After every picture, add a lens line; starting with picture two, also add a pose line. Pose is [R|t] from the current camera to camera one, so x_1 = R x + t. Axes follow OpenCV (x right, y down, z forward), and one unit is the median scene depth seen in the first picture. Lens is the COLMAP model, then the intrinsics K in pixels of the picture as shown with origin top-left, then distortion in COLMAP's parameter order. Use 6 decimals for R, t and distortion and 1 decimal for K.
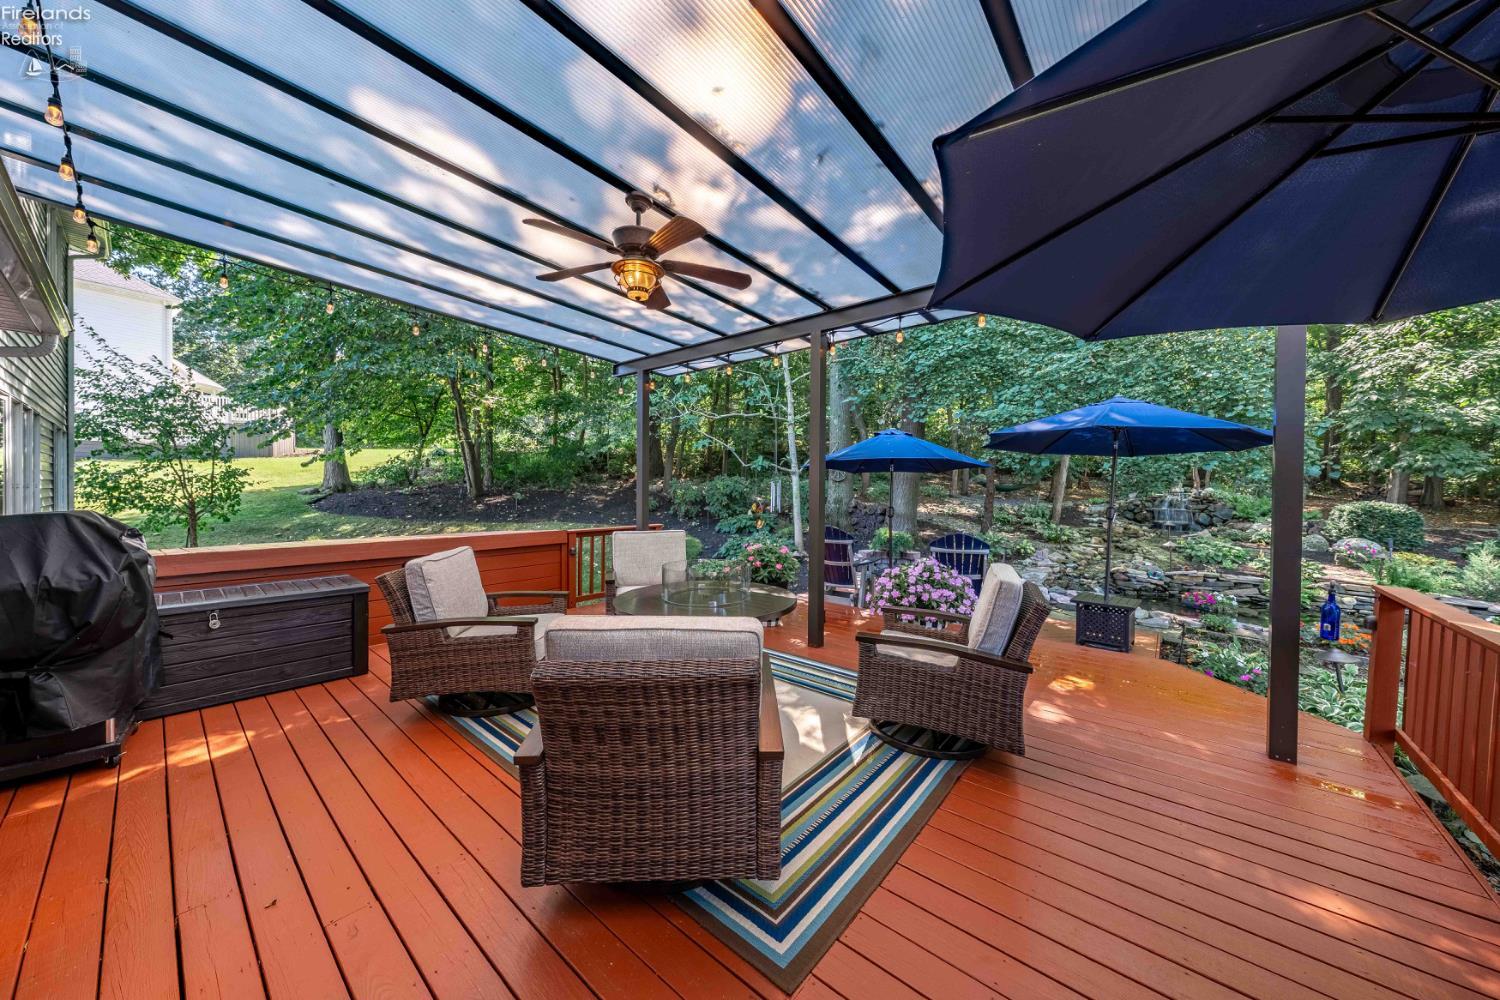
lens RADIAL K [[506.3, 0, 750.0], [0, 506.3, 500.0], [0, 0, 1]] dist [0.000266, 0.000024]
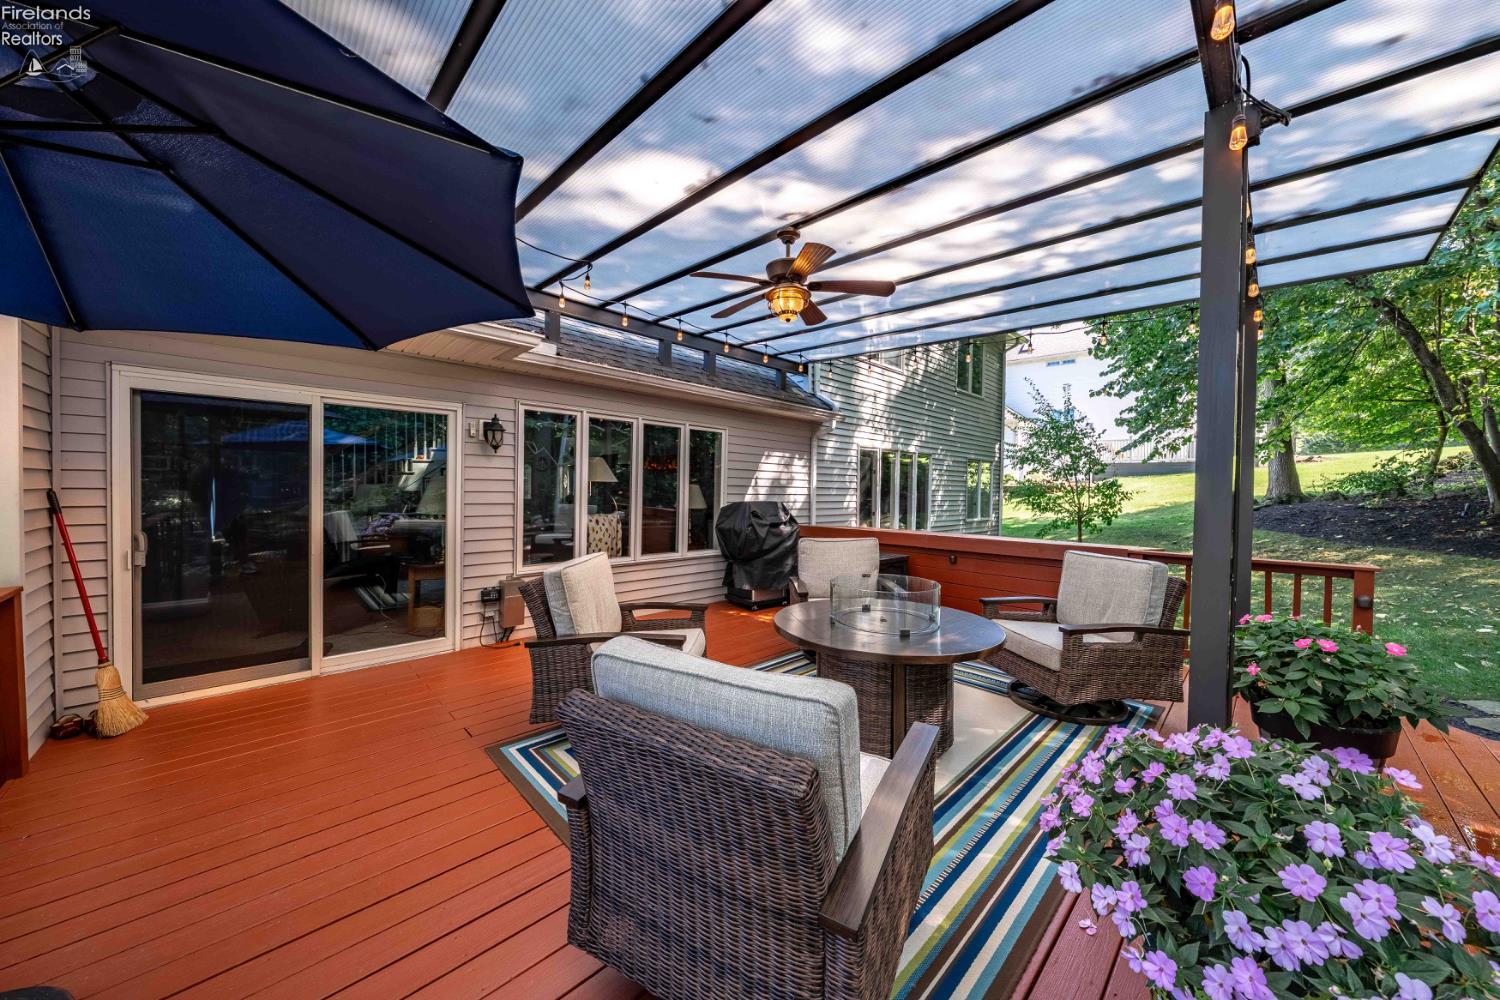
lens RADIAL K [[517.2, 0, 757.6], [0, 517.2, 493.1], [0, 0, 1]] dist [-0.000709, -0.000083]
pose [[-0.076118, -0.003530, -0.997093, 0.248675], [-0.035865, 0.999356, -0.000800, -0.001718], [0.996454, 0.035699, -0.076195, 0.274459]]
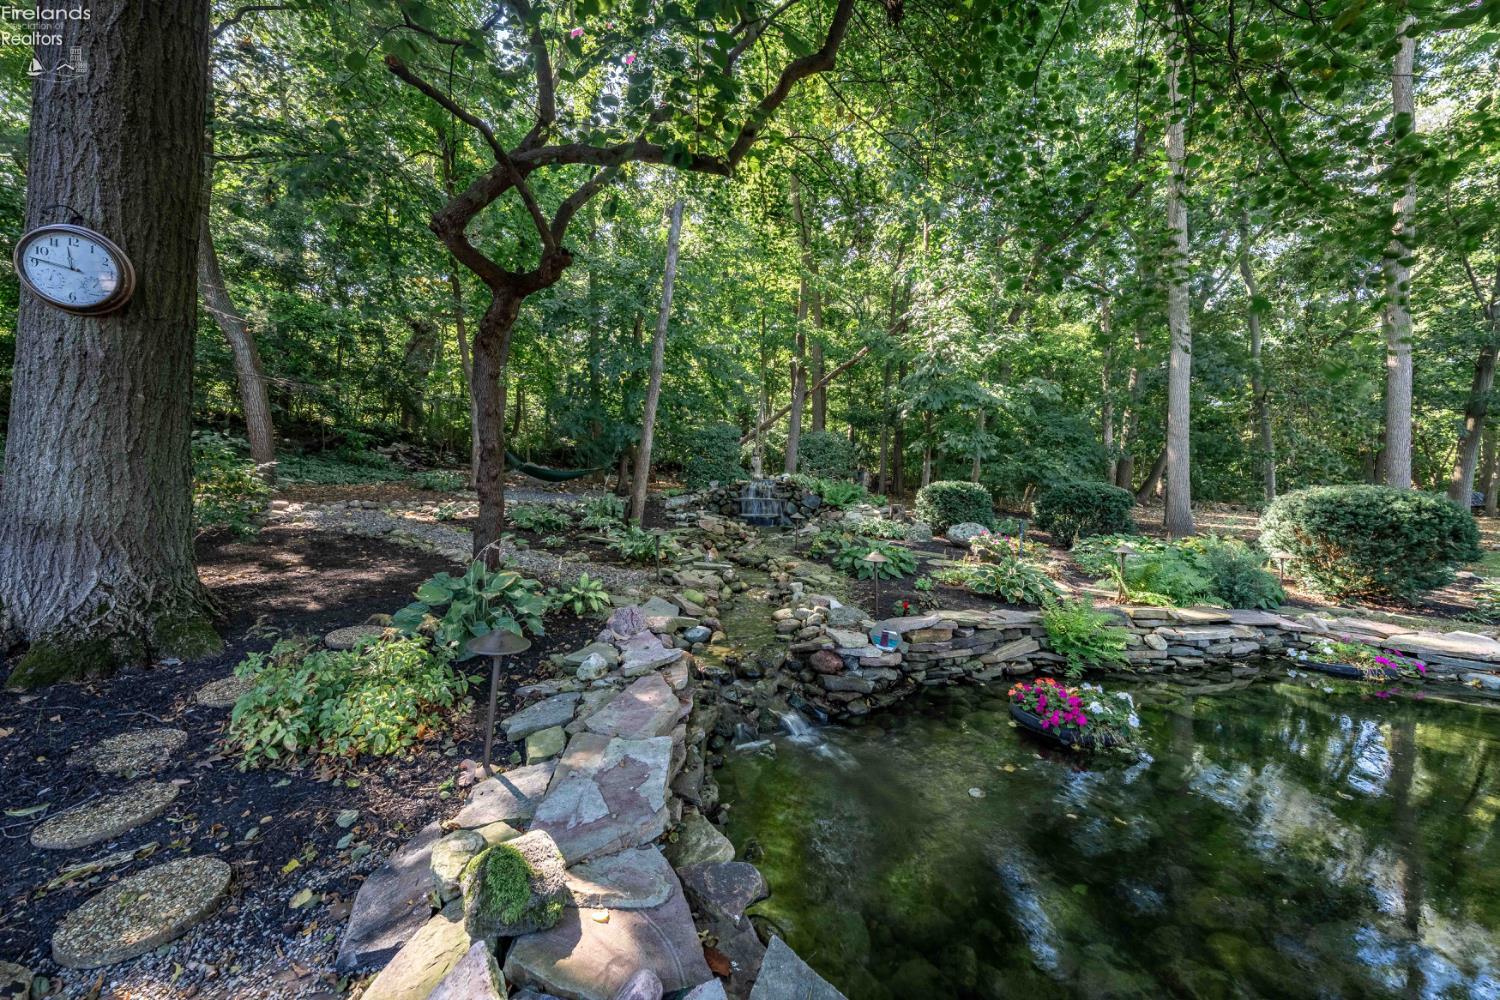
lens RADIAL K [[517.2, 0, 757.6], [0, 517.2, 493.1], [0, 0, 1]] dist [-0.000709, -0.000083]
pose [[0.685893, -0.010999, 0.727619, 0.362022], [0.028936, 0.999507, -0.012167, 0.027335], [-0.727126, 0.029400, 0.685874, 0.661365]]
